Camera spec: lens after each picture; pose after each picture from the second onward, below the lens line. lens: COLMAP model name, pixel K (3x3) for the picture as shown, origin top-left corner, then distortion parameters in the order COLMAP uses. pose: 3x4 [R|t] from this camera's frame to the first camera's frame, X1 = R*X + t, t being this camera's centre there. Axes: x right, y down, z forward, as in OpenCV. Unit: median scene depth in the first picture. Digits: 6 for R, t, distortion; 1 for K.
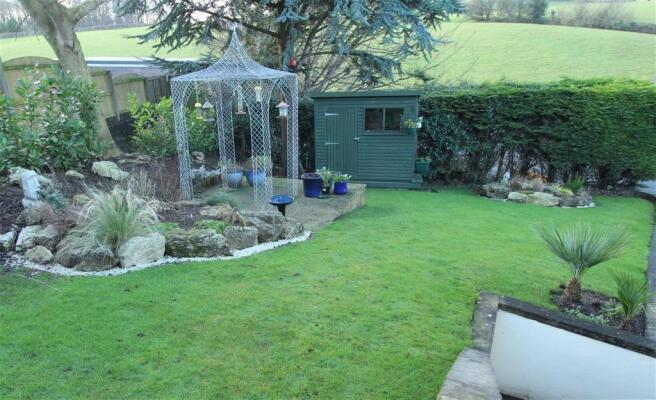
lens RADIAL K [[416.0, 0, 326.2], [0, 416.0, 220.1], [0, 0, 1]] dist [0.000431, -0.001904]
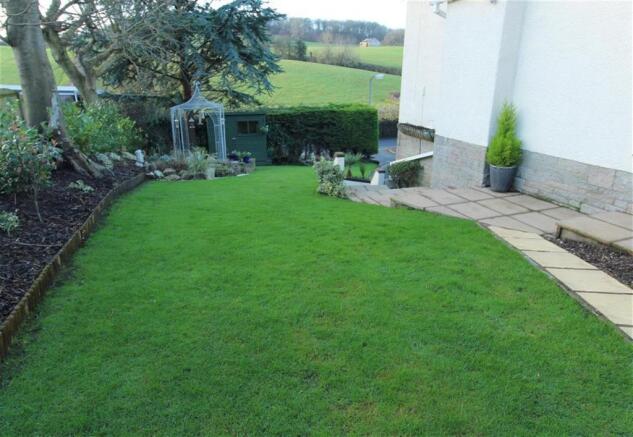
lens RADIAL K [[386.2, 0, 316.5], [0, 386.2, 218.5], [0, 0, 1]] dist [0.002515, 0.000172]
pose [[0.885045, -0.135786, 0.445261, -0.345842], [0.146306, 0.989180, 0.010846, 0.151618], [-0.441916, 0.055546, 0.895335, -0.530793]]
